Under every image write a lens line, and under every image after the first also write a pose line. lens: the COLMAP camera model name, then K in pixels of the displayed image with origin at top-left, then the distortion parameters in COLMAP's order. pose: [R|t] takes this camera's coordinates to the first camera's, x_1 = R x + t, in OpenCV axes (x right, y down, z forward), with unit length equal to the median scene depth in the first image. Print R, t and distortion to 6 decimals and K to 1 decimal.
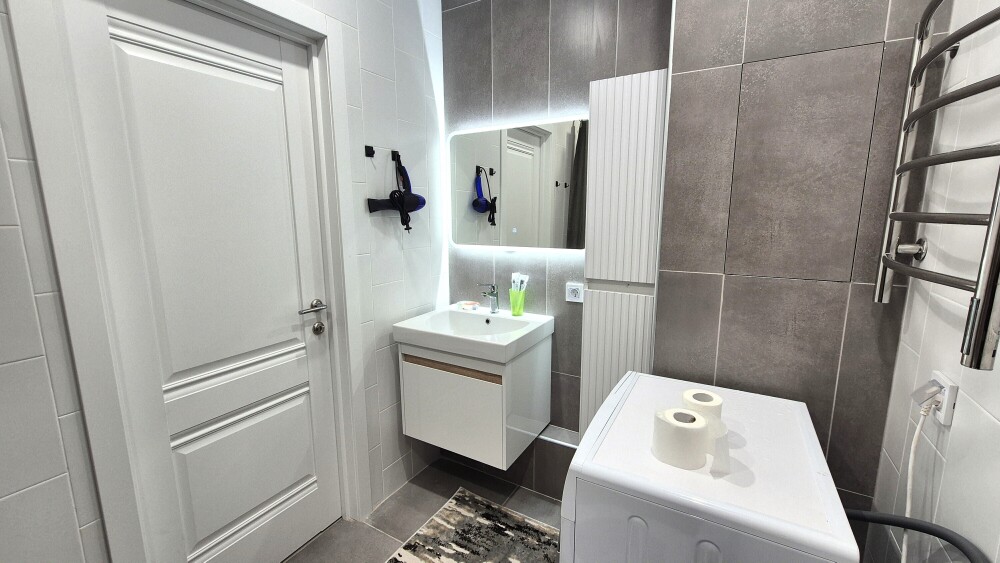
lens RADIAL K [[411.5, 0, 500.0], [0, 411.5, 281.5], [0, 0, 1]] dist [0.002000, 0.000071]
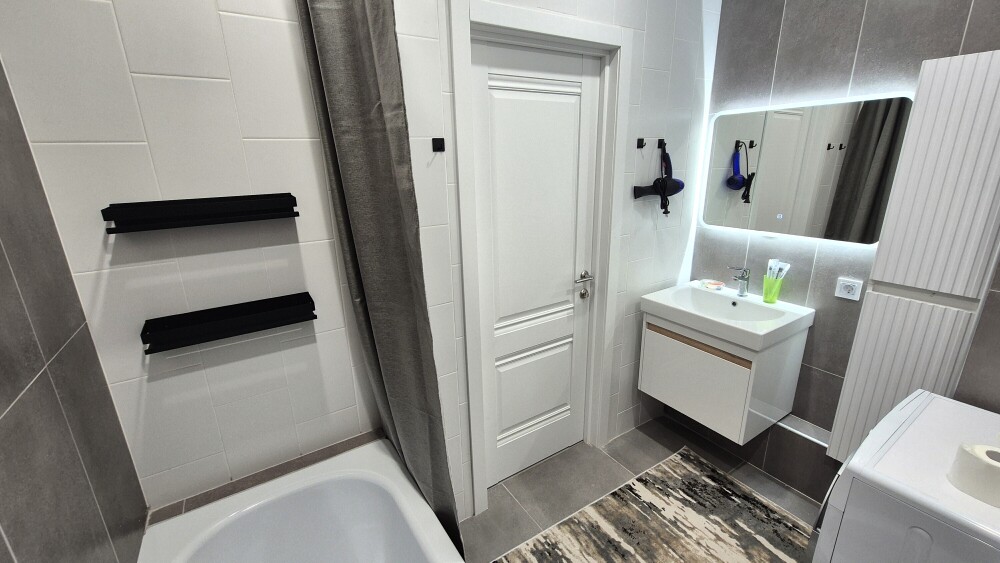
lens RADIAL K [[410.0, 0, 495.8], [0, 410.0, 279.7], [0, 0, 1]] dist [0.000883, 0.000182]
pose [[0.886147, 0.117228, -0.448330, -0.118581], [-0.060078, 0.988371, 0.139689, -0.078955], [0.459492, -0.096850, 0.882885, -0.194976]]
